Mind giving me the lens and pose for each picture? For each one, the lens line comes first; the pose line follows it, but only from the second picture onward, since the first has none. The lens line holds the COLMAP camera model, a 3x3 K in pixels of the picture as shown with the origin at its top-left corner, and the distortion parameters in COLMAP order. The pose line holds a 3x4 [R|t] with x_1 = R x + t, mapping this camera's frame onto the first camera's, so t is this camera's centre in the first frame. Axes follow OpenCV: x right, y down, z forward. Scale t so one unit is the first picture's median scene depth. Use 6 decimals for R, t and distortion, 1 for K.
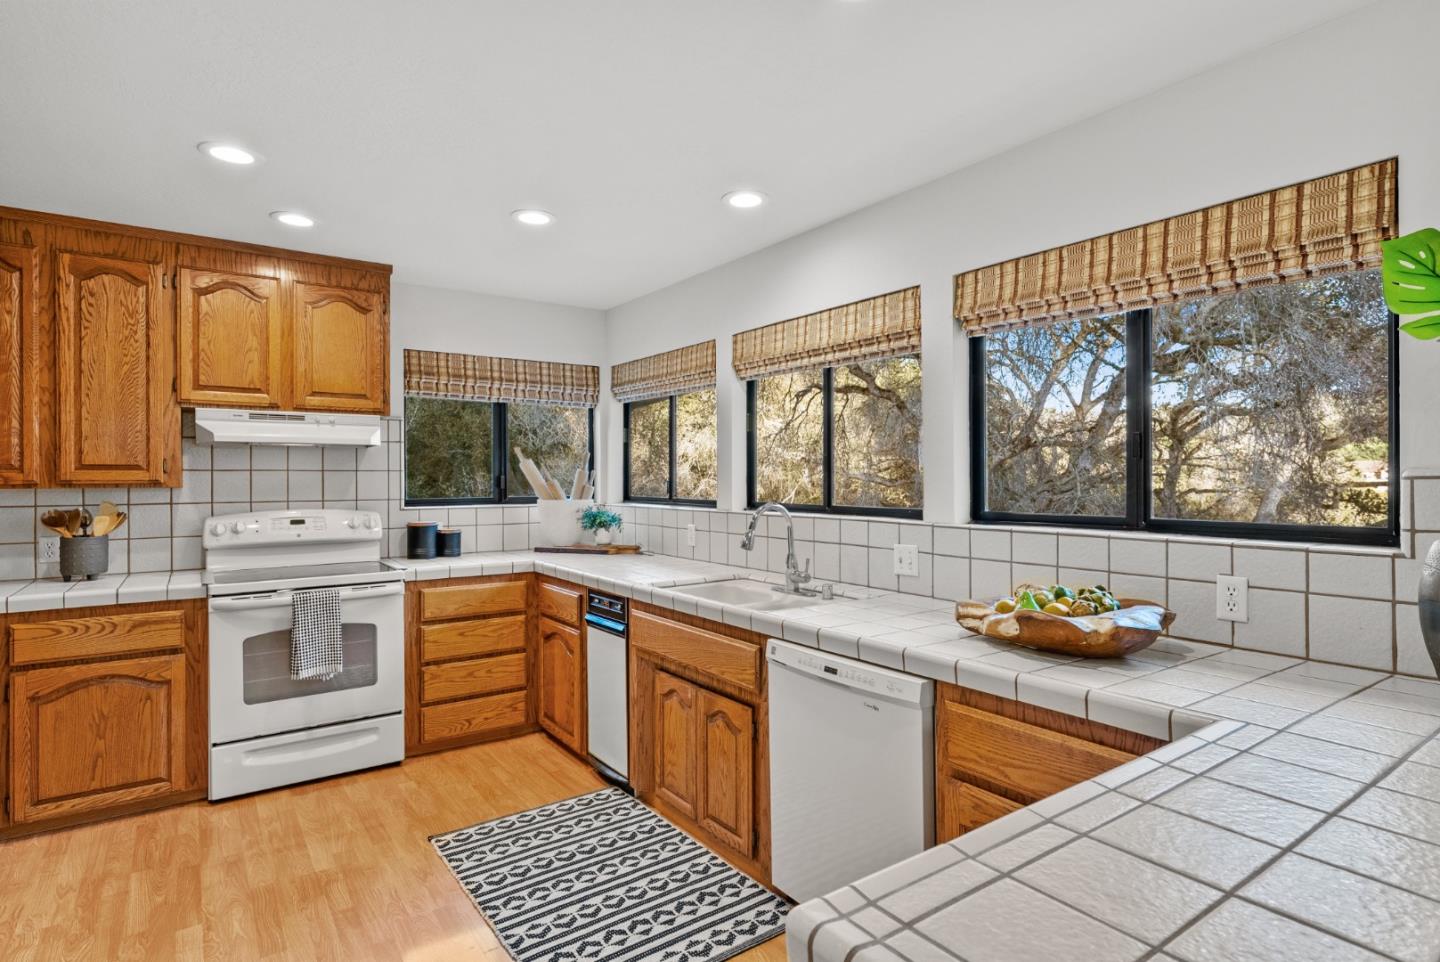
lens RADIAL K [[746.5, 0, 723.1], [0, 746.5, 479.8], [0, 0, 1]] dist [0.002805, -0.000385]
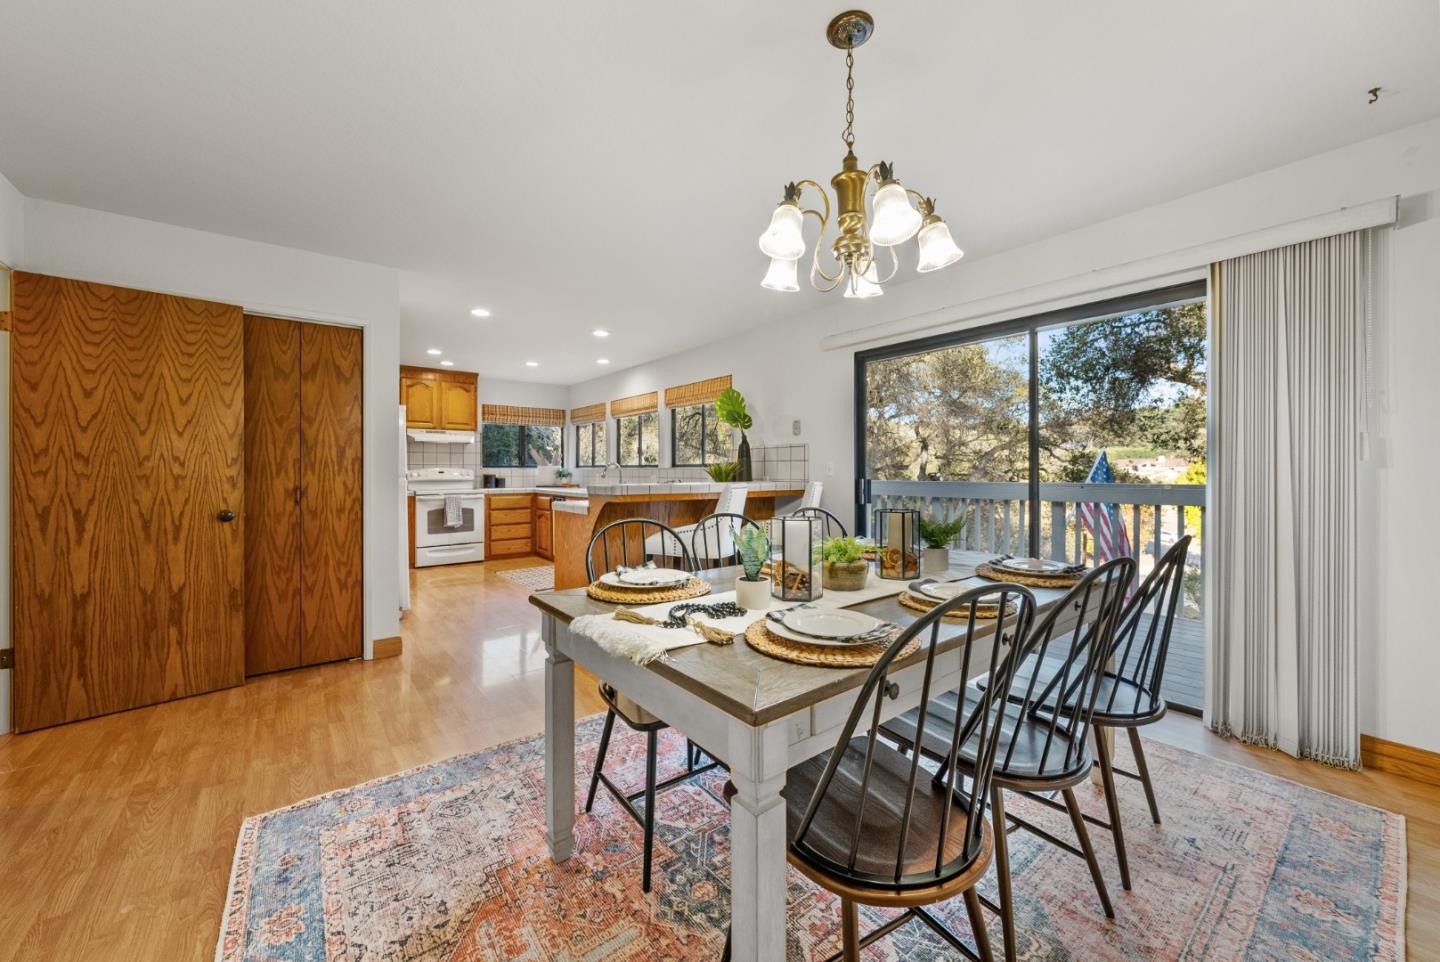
lens RADIAL K [[540.0, 0, 723.2], [0, 540.0, 473.7], [0, 0, 1]] dist [-0.000054, -0.000014]
pose [[0.998686, 0.001794, 0.051209, 0.343550], [-0.001924, 0.999995, 0.002489, 0.060542], [-0.051205, -0.002585, 0.998685, -1.017262]]
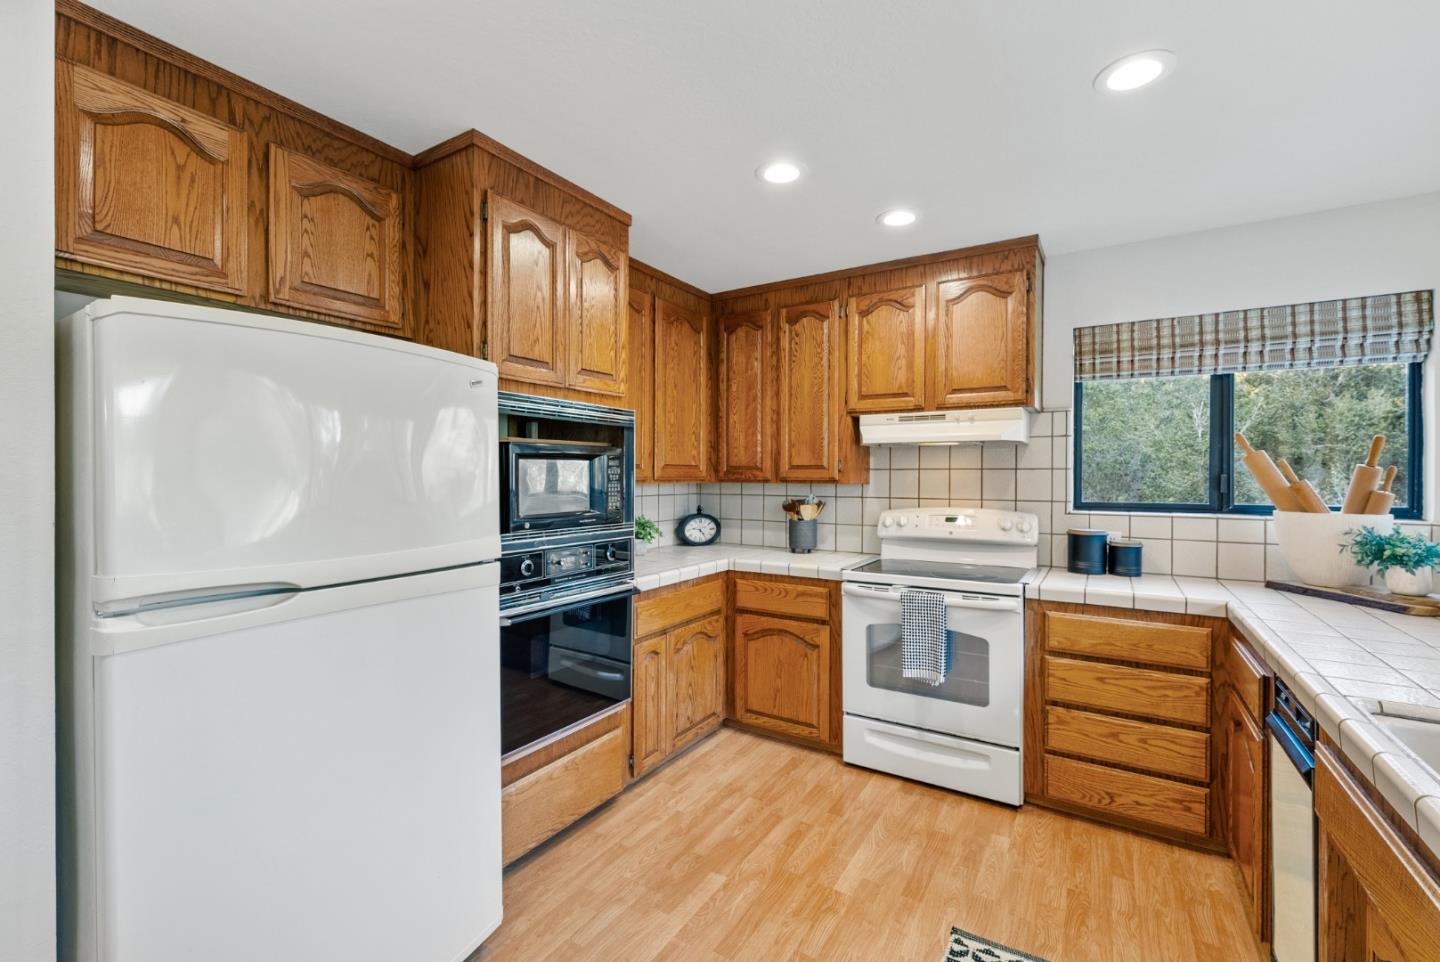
lens RADIAL K [[617.3, 0, 720.4], [0, 617.3, 479.6], [0, 0, 1]] dist [-0.000393, -0.000184]
pose [[0.387246, 0.008326, -0.921939, 0.092125], [-0.008074, 0.999952, 0.005639, -0.000506], [0.921941, 0.005260, 0.387294, 0.423442]]
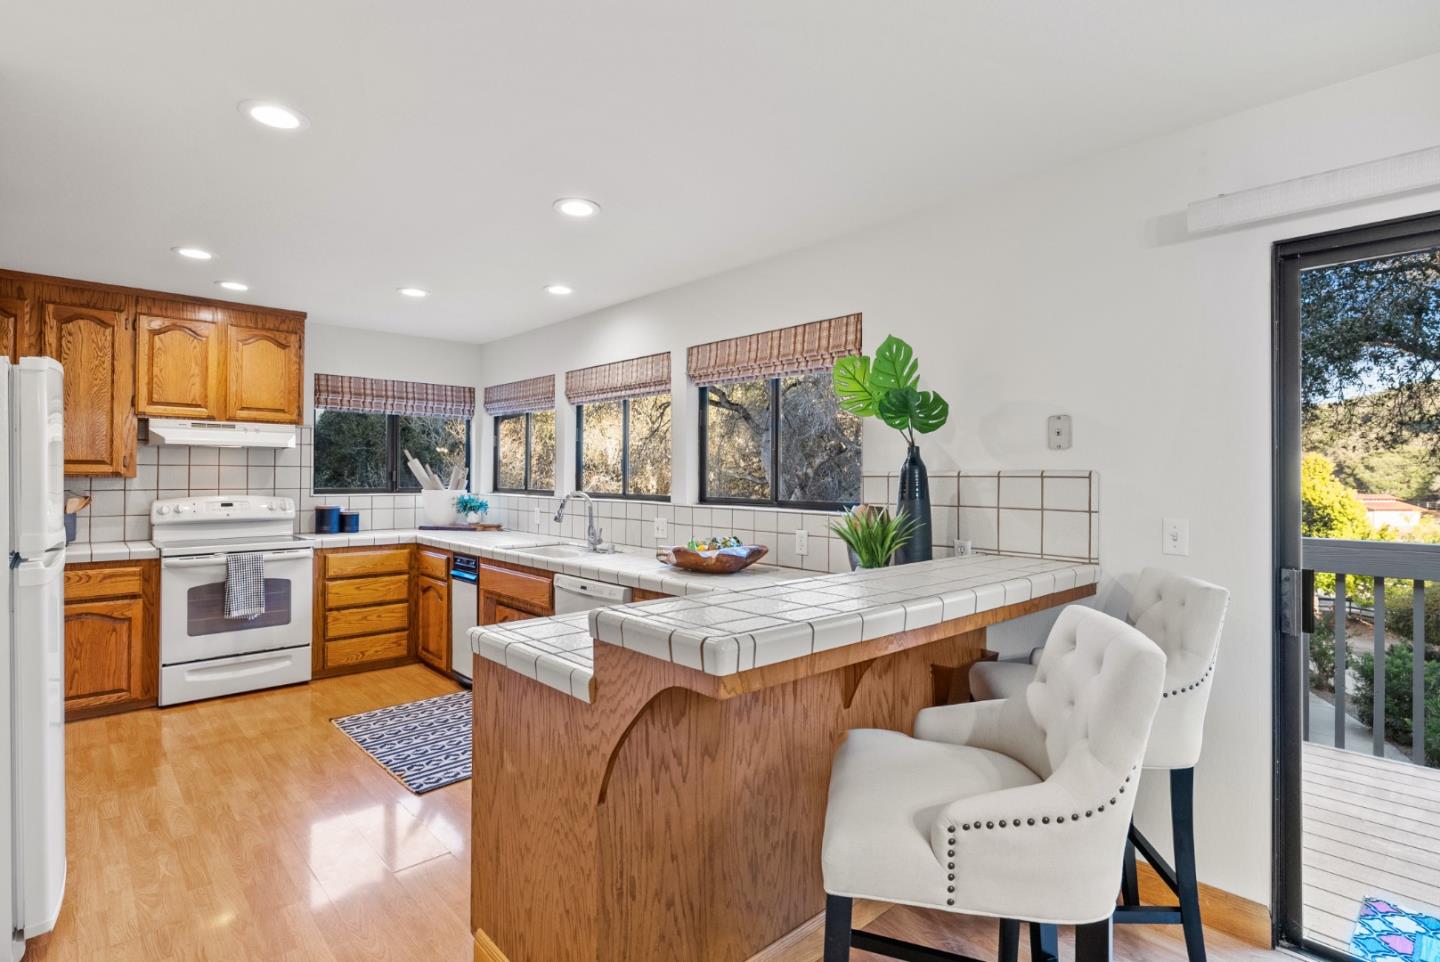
lens RADIAL K [[705.7, 0, 726.5], [0, 705.7, 471.0], [0, 0, 1]] dist [0.001217, 0.000398]
pose [[0.991361, 0.009723, 0.130802, 0.154734], [-0.008529, 0.999917, -0.009680, 0.001689], [-0.130886, 0.008481, 0.991361, -0.386844]]
